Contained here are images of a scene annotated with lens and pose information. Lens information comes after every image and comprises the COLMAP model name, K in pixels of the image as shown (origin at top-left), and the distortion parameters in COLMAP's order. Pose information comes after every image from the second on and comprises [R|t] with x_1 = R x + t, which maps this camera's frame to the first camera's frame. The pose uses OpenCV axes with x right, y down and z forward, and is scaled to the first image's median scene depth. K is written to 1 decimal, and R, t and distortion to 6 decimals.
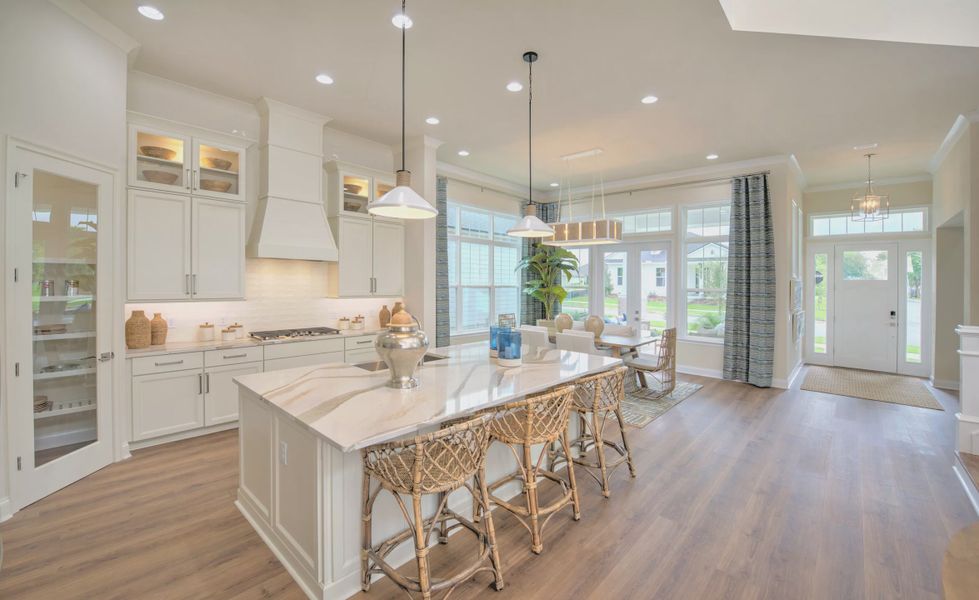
lens RADIAL K [[392.9, 0, 498.8], [0, 392.9, 286.4], [0, 0, 1]] dist [-0.014013, -0.001144]
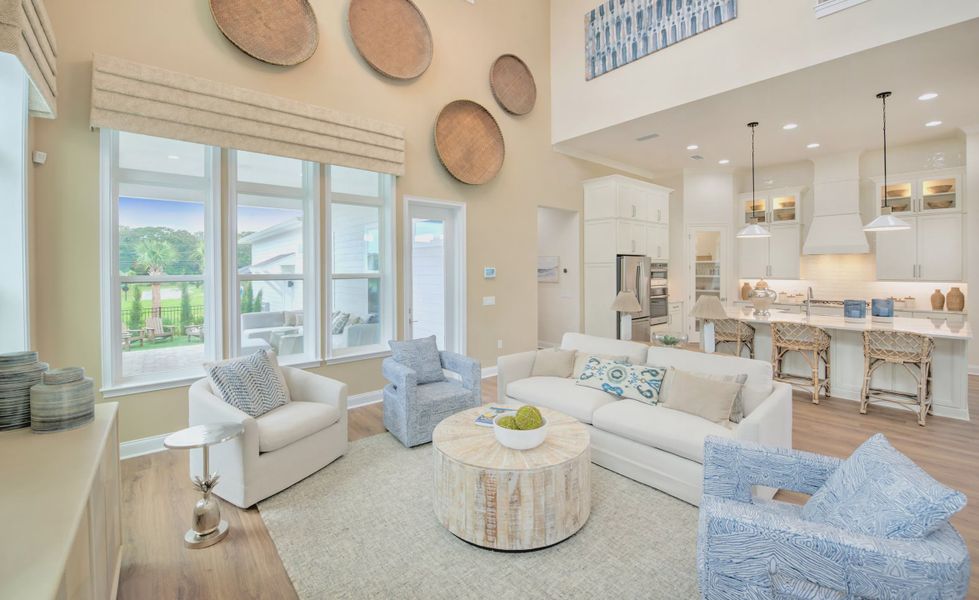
lens RADIAL K [[392.9, 0, 488.8], [0, 392.9, 268.5], [0, 0, 1]] dist [-0.014013, -0.001144]
pose [[-0.147616, -0.014745, -0.988935, 1.222733], [-0.011052, 0.999851, -0.013258, 0.022707], [0.988983, 0.008973, -0.147757, -0.100045]]
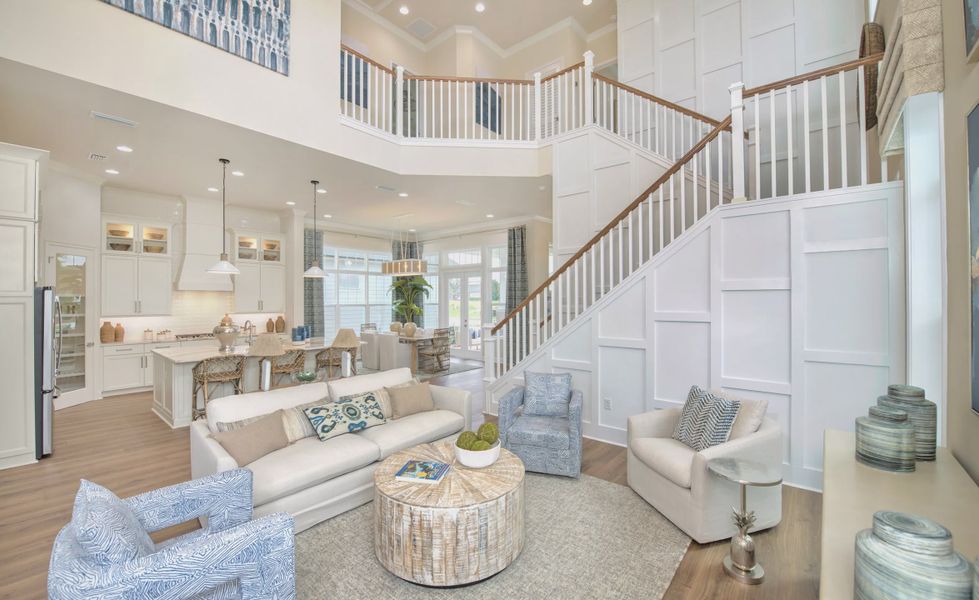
lens RADIAL K [[392.9, 0, 487.3], [0, 392.9, 296.2], [0, 0, 1]] dist [-0.014013, -0.001144]
pose [[0.999701, -0.020950, 0.012614, 0.701884], [0.021206, 0.999564, -0.020525, 0.014803], [-0.012178, 0.020787, 0.999710, -0.709309]]
